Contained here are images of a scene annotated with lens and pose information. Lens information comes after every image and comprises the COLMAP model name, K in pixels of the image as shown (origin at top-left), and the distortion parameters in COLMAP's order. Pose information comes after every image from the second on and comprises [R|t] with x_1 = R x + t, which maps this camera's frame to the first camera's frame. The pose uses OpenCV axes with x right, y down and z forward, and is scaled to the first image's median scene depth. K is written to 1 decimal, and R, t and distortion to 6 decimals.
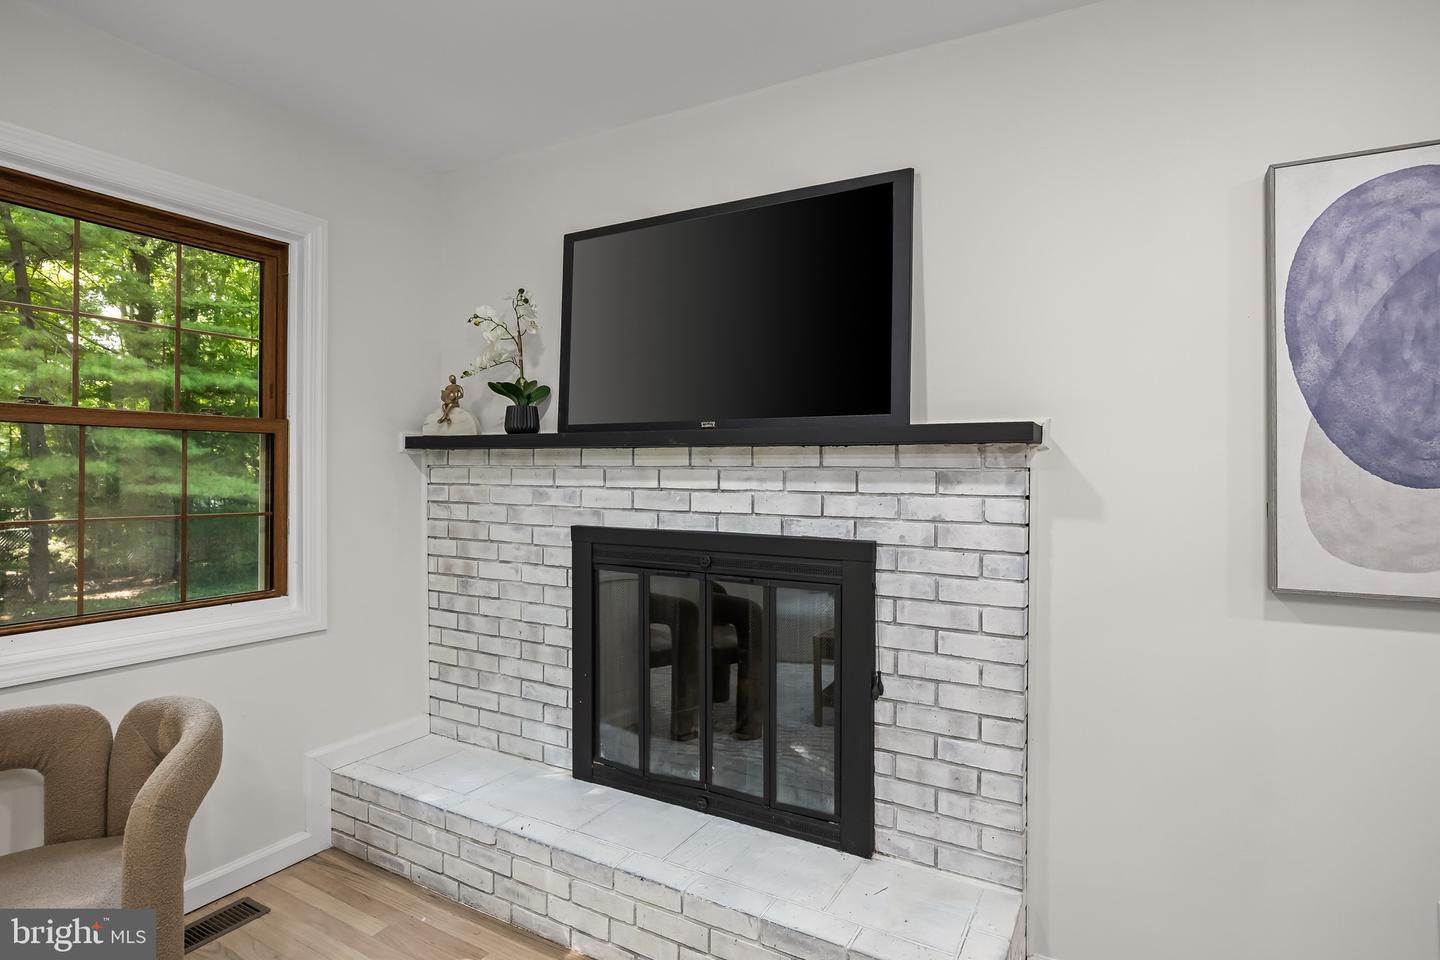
lens RADIAL K [[746.0, 0, 732.0], [0, 746.0, 468.7], [0, 0, 1]] dist [-0.010587, -0.000074]
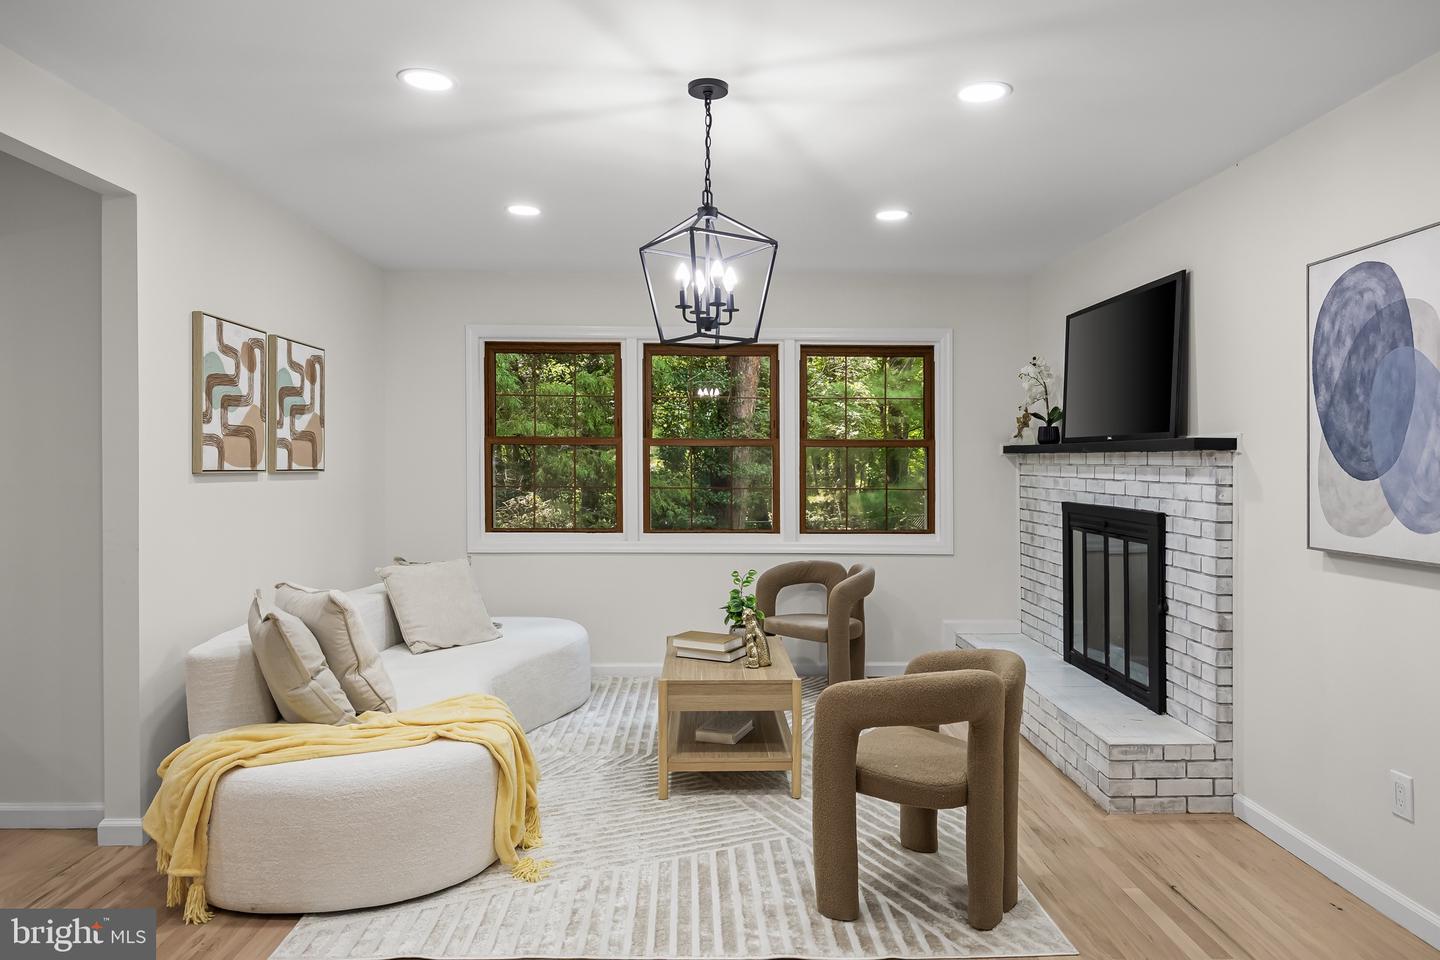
lens RADIAL K [[902.5, 0, 723.5], [0, 902.5, 471.3], [0, 0, 1]] dist [-0.021190, -0.000796]
pose [[0.505603, 0.005537, -0.862748, 1.265984], [0.002127, 0.999968, 0.007664, -0.005853], [0.862764, -0.005710, 0.505575, -0.701200]]
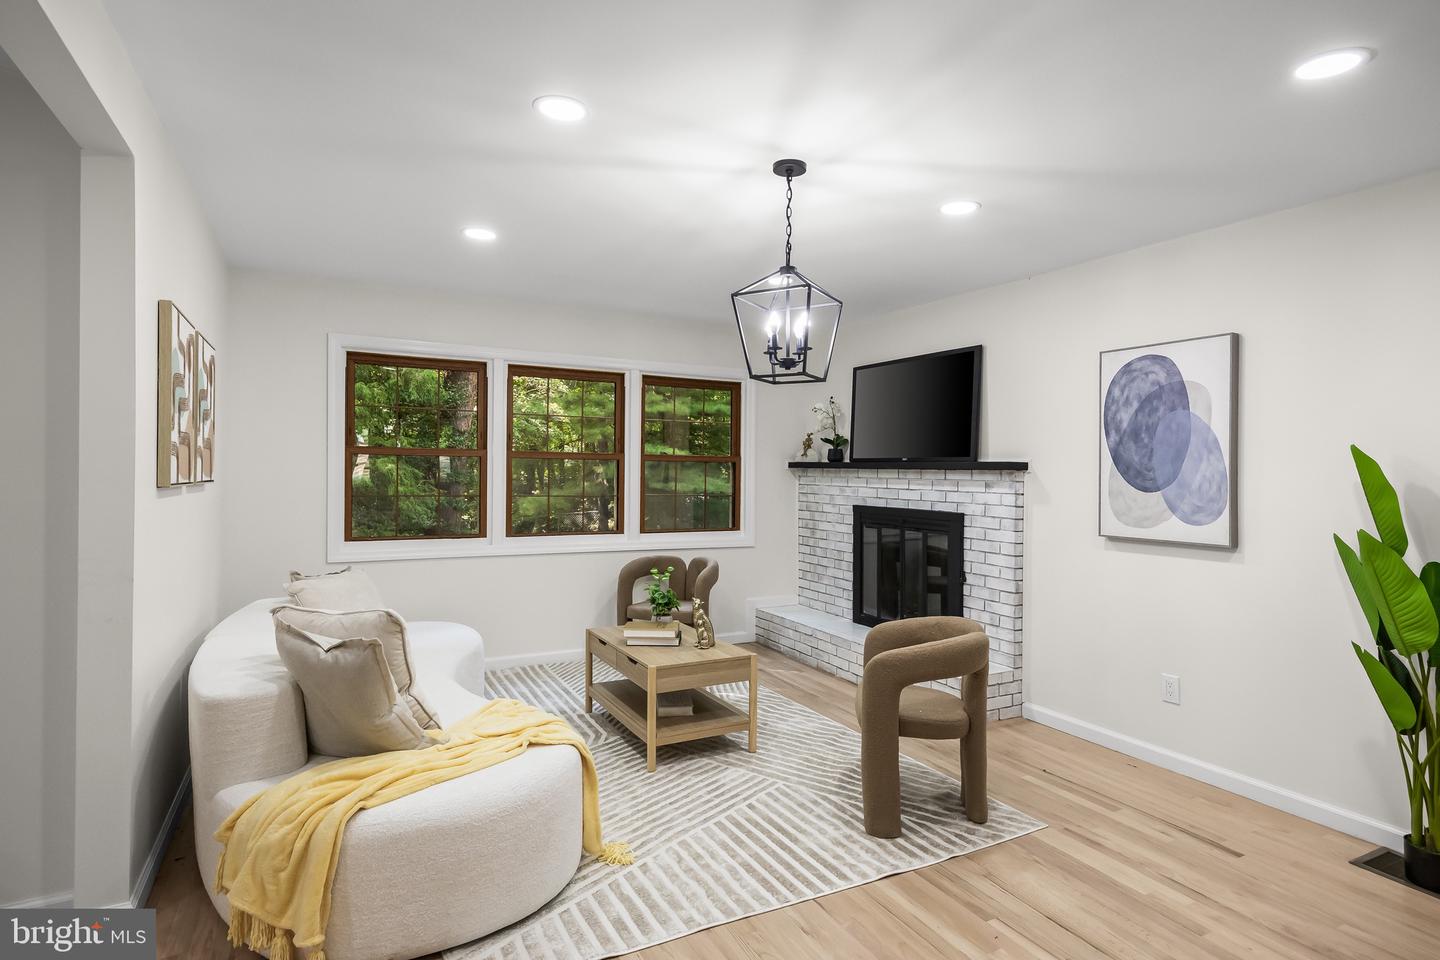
lens RADIAL K [[746.0, 0, 717.6], [0, 746.0, 475.3], [0, 0, 1]] dist [-0.010587, -0.000074]
pose [[0.834486, 0.008808, -0.550958, 0.757811], [-0.006630, 0.999960, 0.005943, -0.022677], [0.550989, -0.001306, 0.834512, -1.191986]]
